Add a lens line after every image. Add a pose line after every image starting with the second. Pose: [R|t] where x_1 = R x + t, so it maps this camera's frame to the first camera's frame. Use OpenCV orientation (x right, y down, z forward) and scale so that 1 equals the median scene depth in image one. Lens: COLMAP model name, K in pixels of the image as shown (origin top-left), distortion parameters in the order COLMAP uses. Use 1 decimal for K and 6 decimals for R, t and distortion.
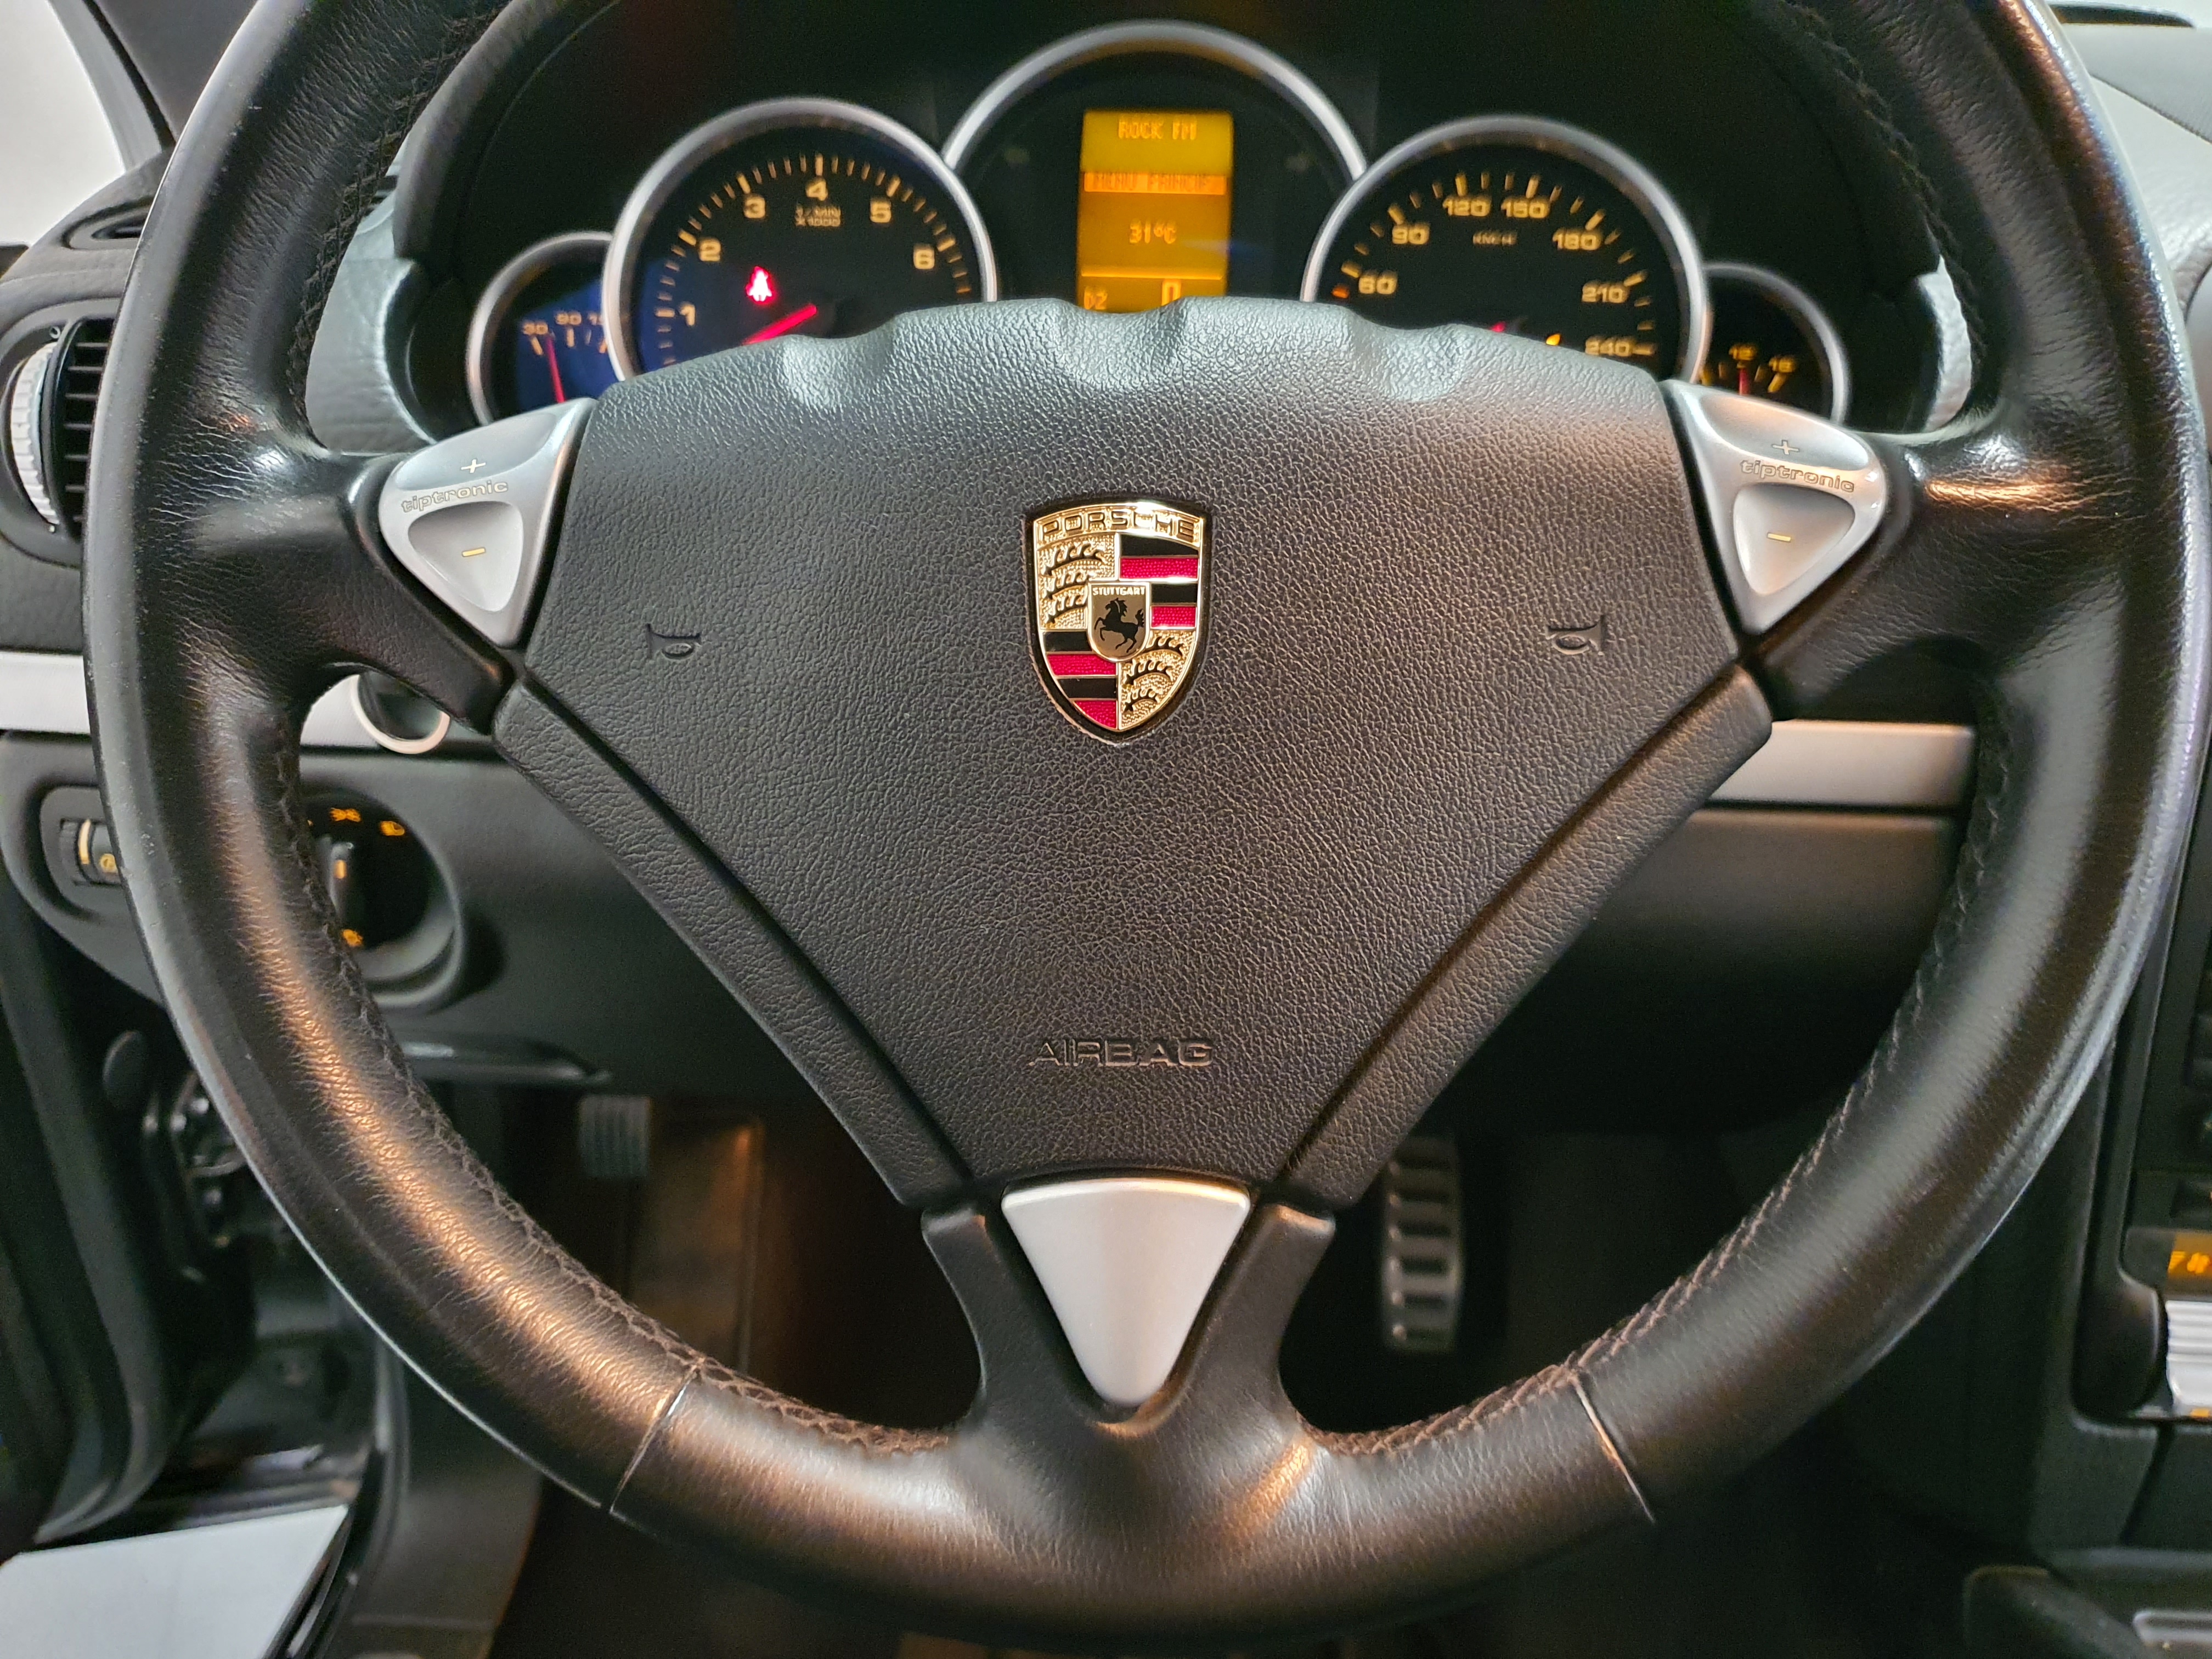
lens RADIAL K [[1726.2, 0, 1093.4], [0, 1726.2, 832.7], [0, 0, 1]] dist [0.015787, -0.014063]
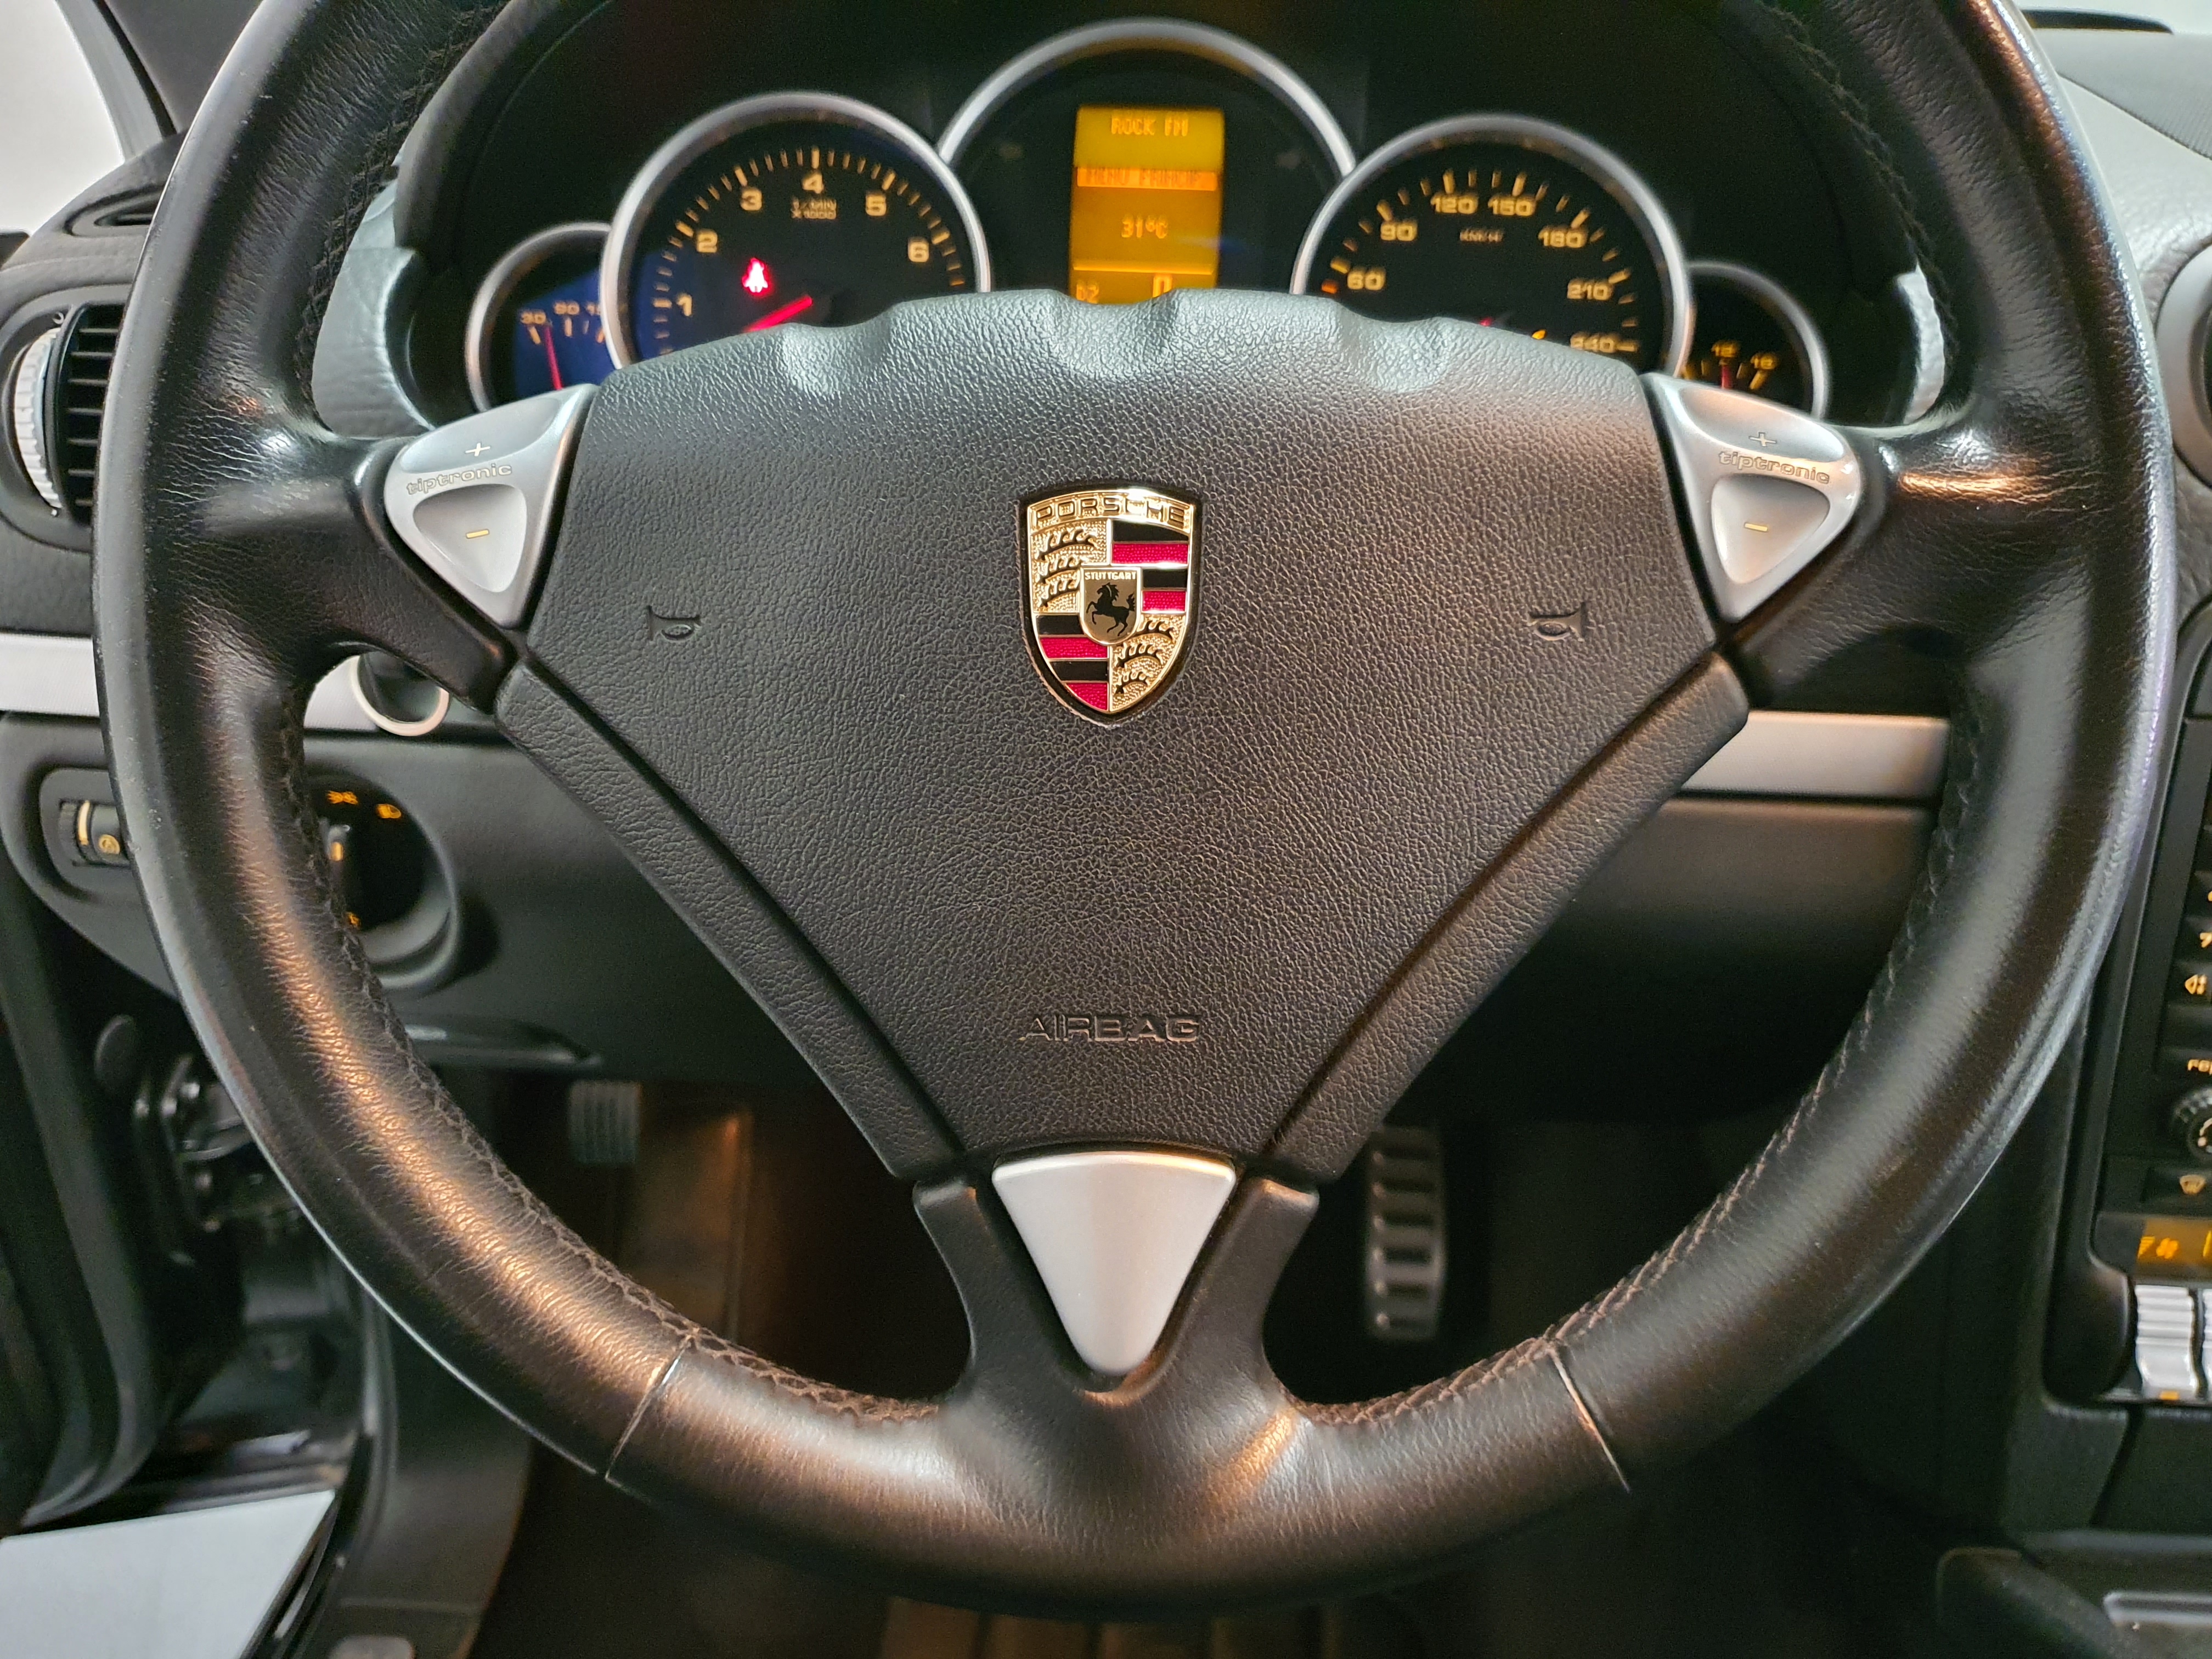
lens RADIAL K [[1726.2, 0, 1089.2], [0, 1726.2, 825.6], [0, 0, 1]] dist [0.015787, -0.014063]
pose [[0.999972, 0.005529, 0.004973, -0.001985], [-0.005519, 0.999983, -0.002118, 0.009438], [-0.004985, 0.002091, 0.999985, -0.019985]]
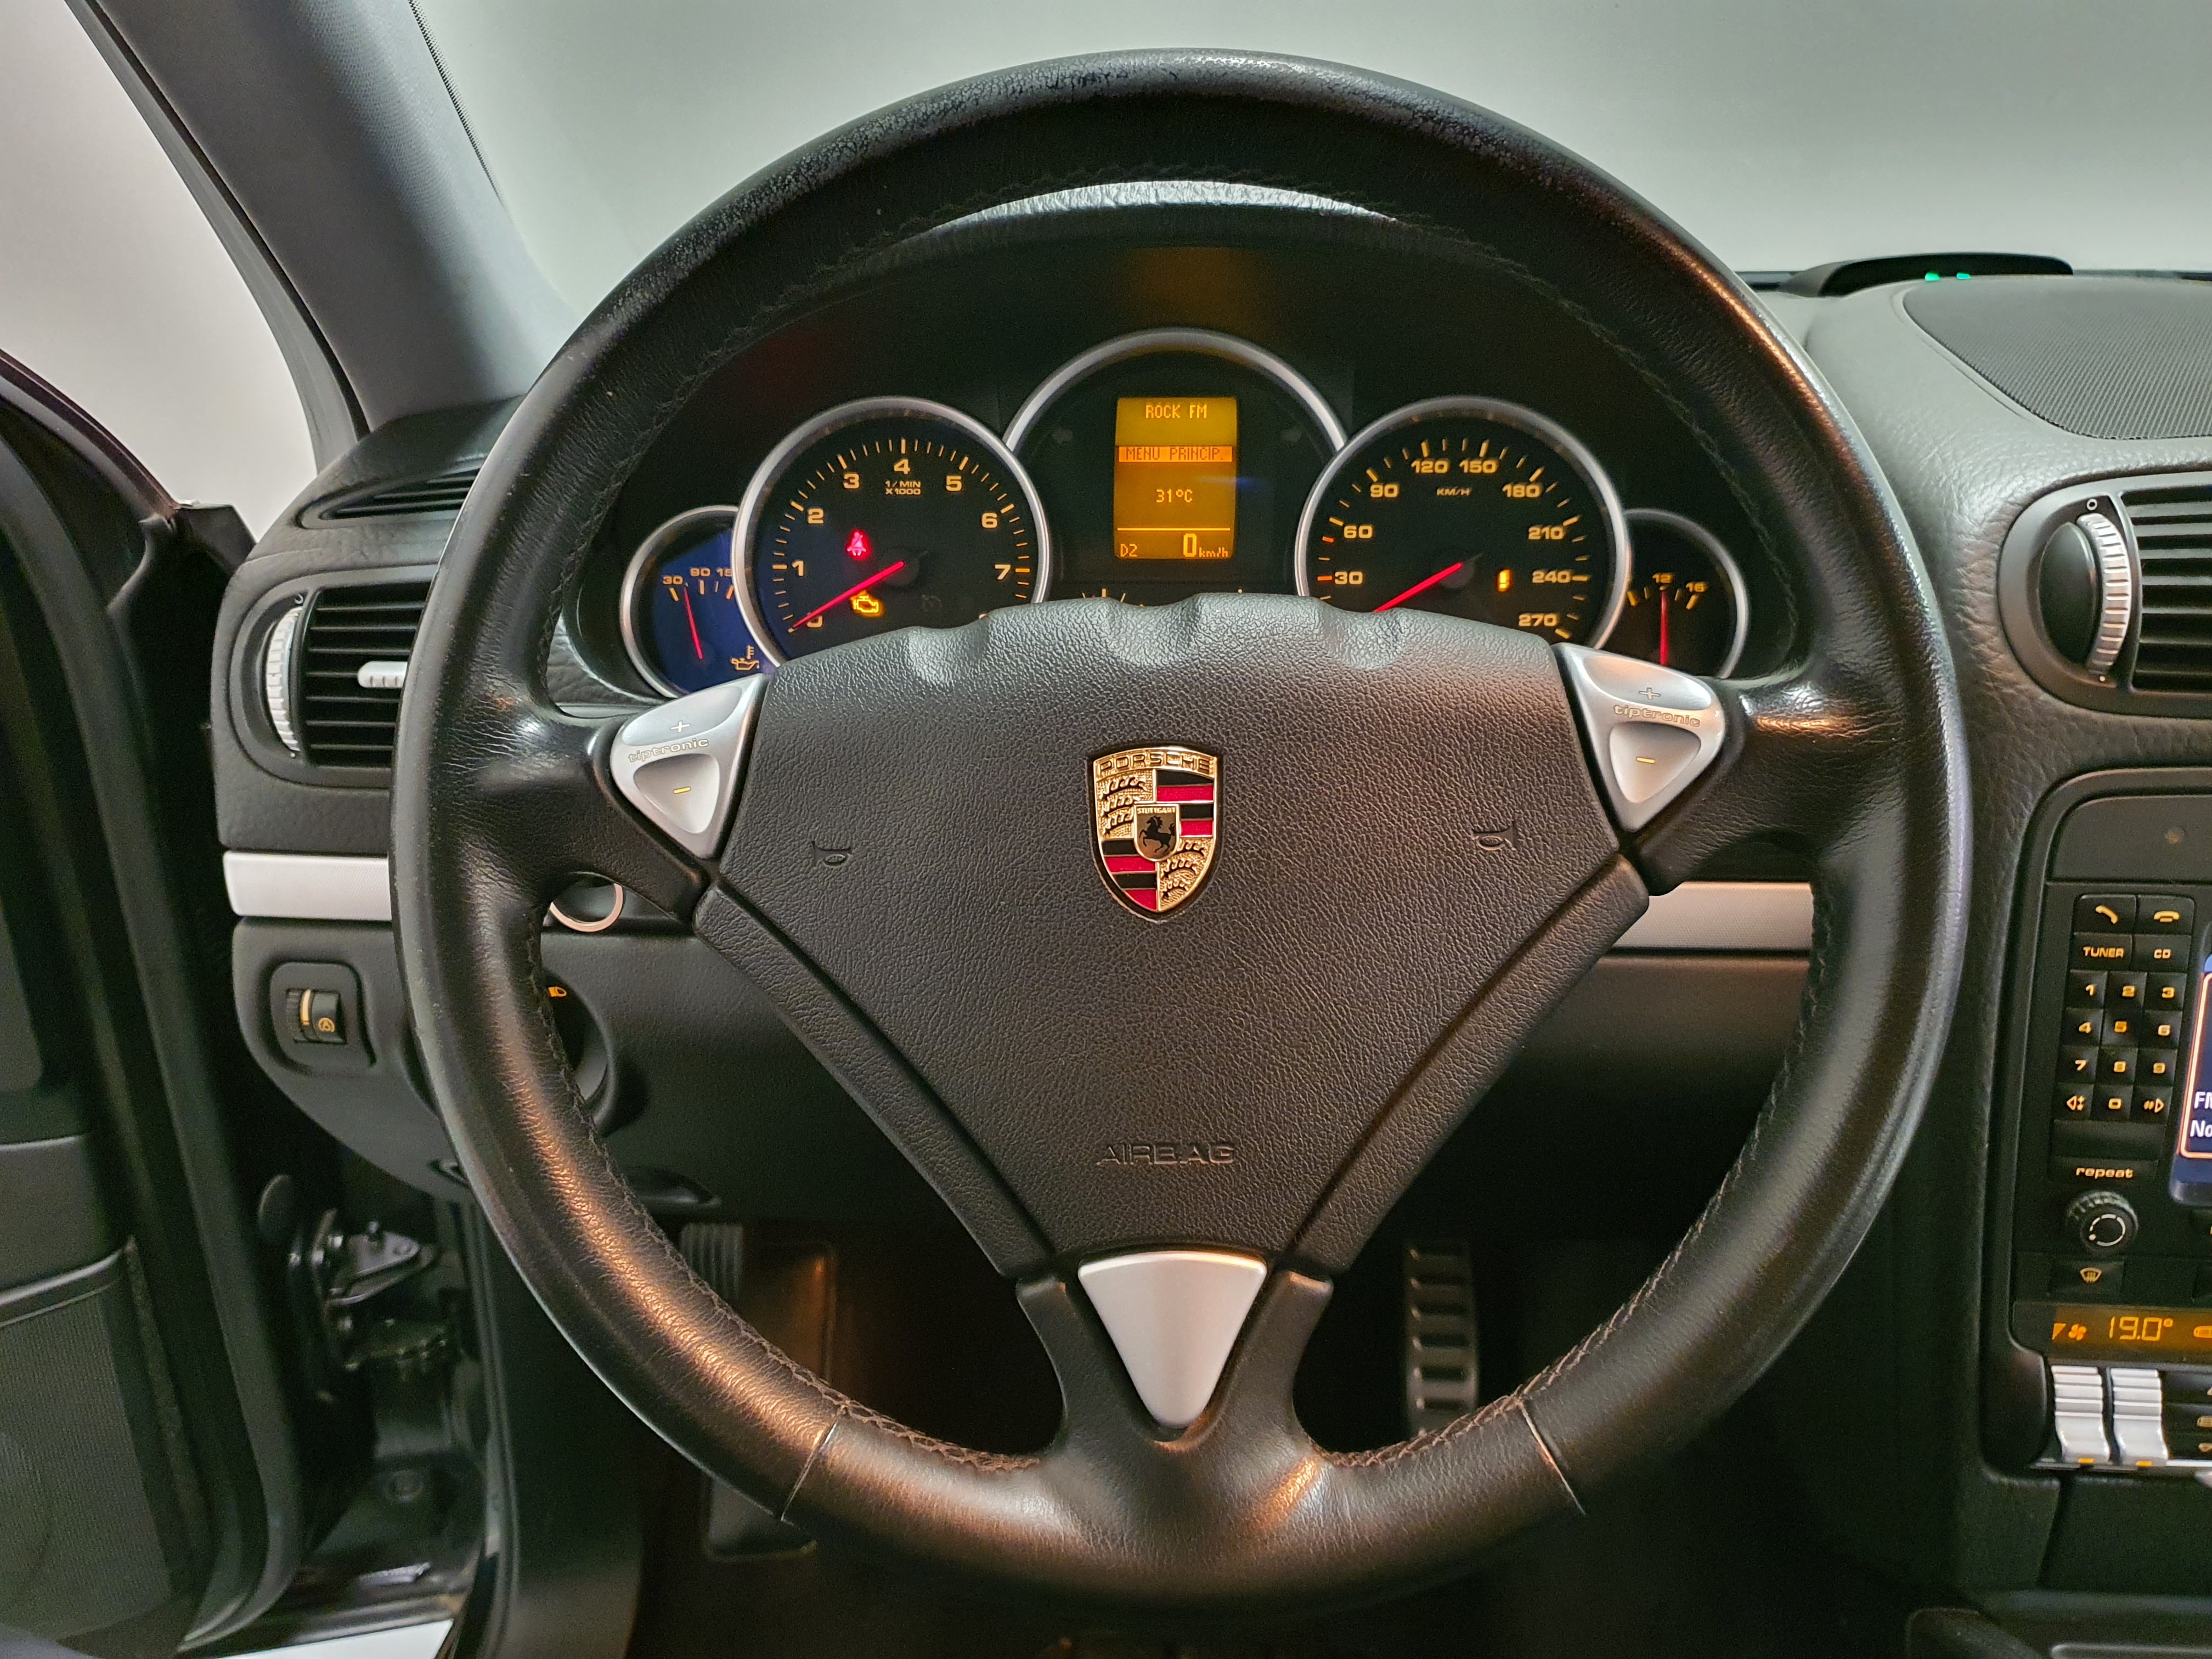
lens RADIAL K [[1726.2, 0, 1087.8], [0, 1726.2, 842.9], [0, 0, 1]] dist [0.015787, -0.014063]
pose [[0.999578, -0.020318, -0.020739, -0.011228], [0.018677, 0.996896, -0.076482, -0.010739], [0.022229, 0.076062, 0.996855, -0.332643]]
